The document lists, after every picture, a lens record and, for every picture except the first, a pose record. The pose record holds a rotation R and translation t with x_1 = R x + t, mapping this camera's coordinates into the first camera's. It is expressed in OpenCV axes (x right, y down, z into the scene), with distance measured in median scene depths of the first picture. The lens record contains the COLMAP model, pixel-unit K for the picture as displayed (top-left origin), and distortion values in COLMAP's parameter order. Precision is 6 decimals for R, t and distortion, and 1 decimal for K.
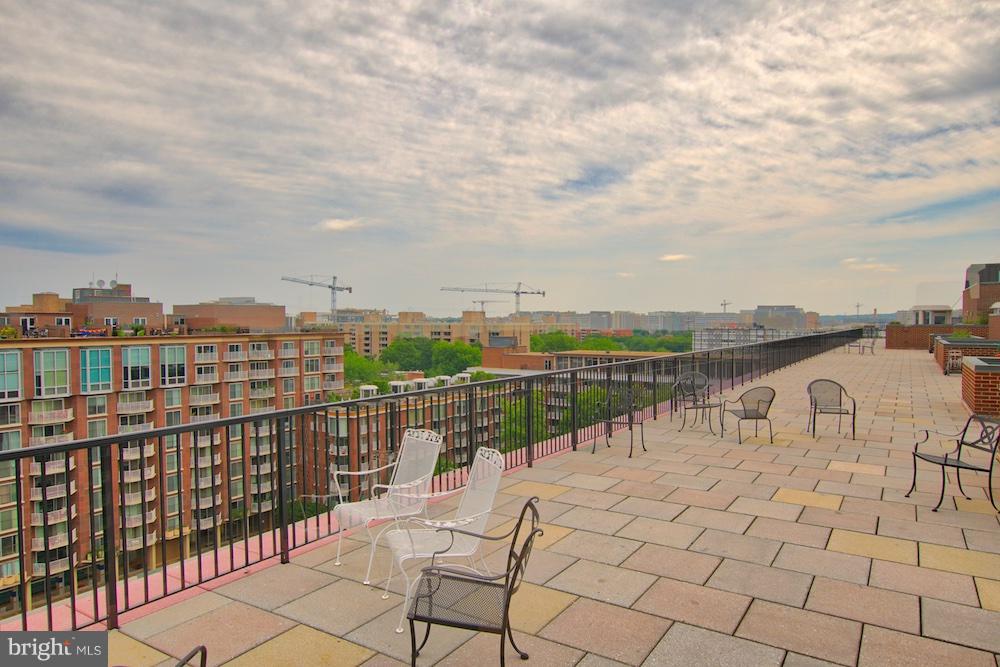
lens RADIAL K [[627.3, 0, 500.2], [0, 627.3, 338.1], [0, 0, 1]] dist [0.018559, -0.000837]
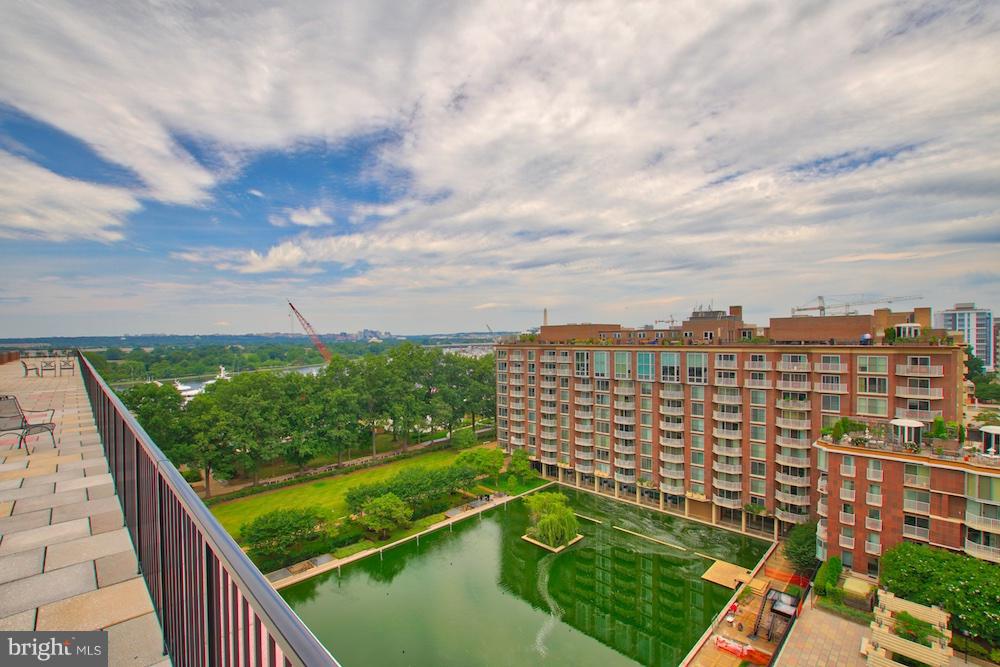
lens RADIAL K [[458.4, 0, 495.5], [0, 458.4, 337.6], [0, 0, 1]] dist [-0.037337, 0.003430]
pose [[-0.233797, 0.003436, -0.972279, 0.451429], [-0.013759, 0.999882, 0.006842, -0.018818], [0.972188, 0.014977, -0.233722, 0.741964]]
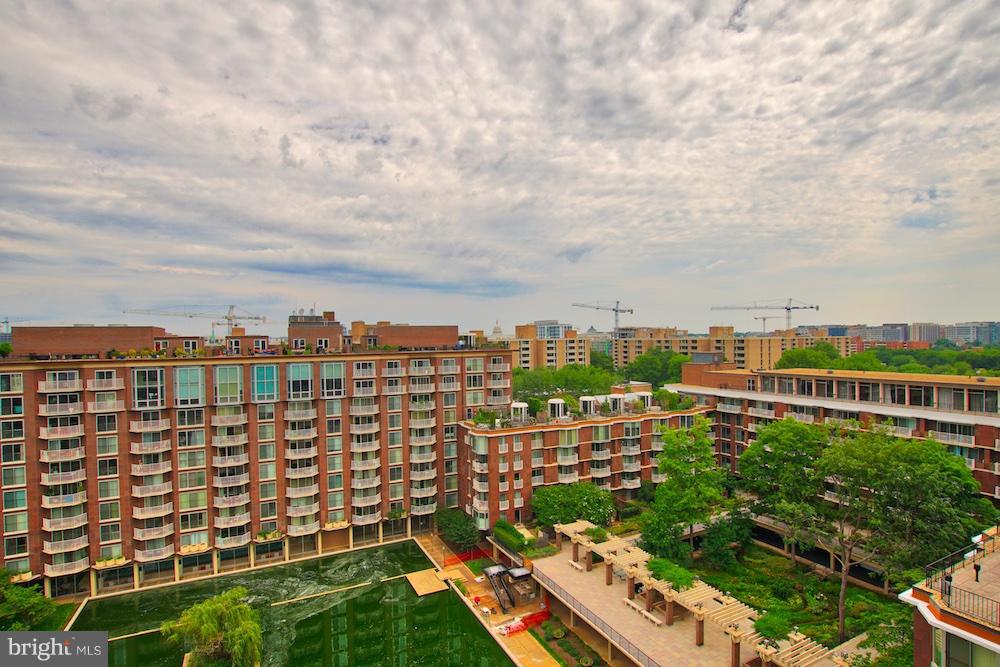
lens RADIAL K [[497.5, 0, 505.6], [0, 497.5, 338.6], [0, 0, 1]] dist [-0.029060, 0.002015]
pose [[0.865286, -0.013677, -0.501092, 0.190869], [0.001291, 0.999685, -0.025056, -0.008038], [0.501277, 0.021034, 0.865031, 0.339844]]
